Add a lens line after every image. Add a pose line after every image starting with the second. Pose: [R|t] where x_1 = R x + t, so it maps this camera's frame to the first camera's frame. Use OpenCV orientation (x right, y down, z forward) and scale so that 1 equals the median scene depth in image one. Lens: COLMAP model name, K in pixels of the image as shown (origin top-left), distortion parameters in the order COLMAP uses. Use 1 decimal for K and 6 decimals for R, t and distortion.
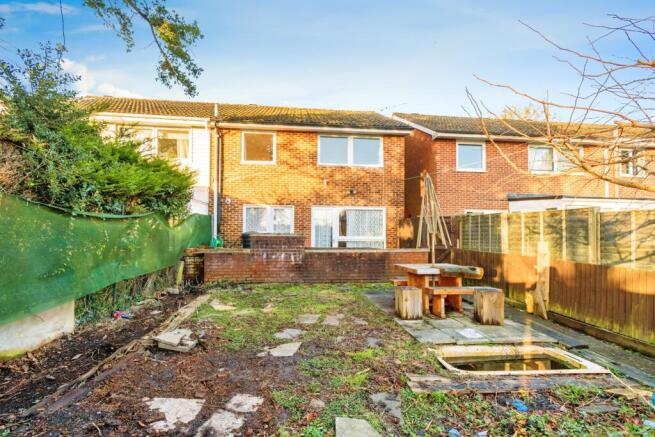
lens RADIAL K [[295.8, 0, 330.7], [0, 295.8, 223.6], [0, 0, 1]] dist [0.008522, -0.002788]
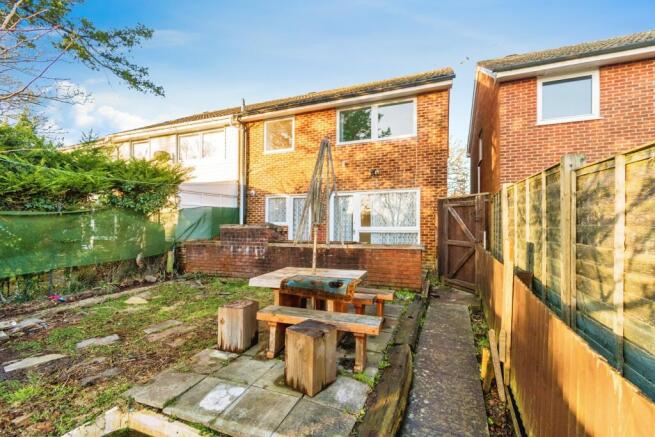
lens RADIAL K [[295.8, 0, 326.3], [0, 295.8, 216.4], [0, 0, 1]] dist [0.008522, -0.002788]
pose [[0.878069, -0.021784, -0.478038, 0.356287], [0.028321, 0.999578, 0.006470, 0.005138], [0.477695, -0.019220, 0.878316, 0.224041]]
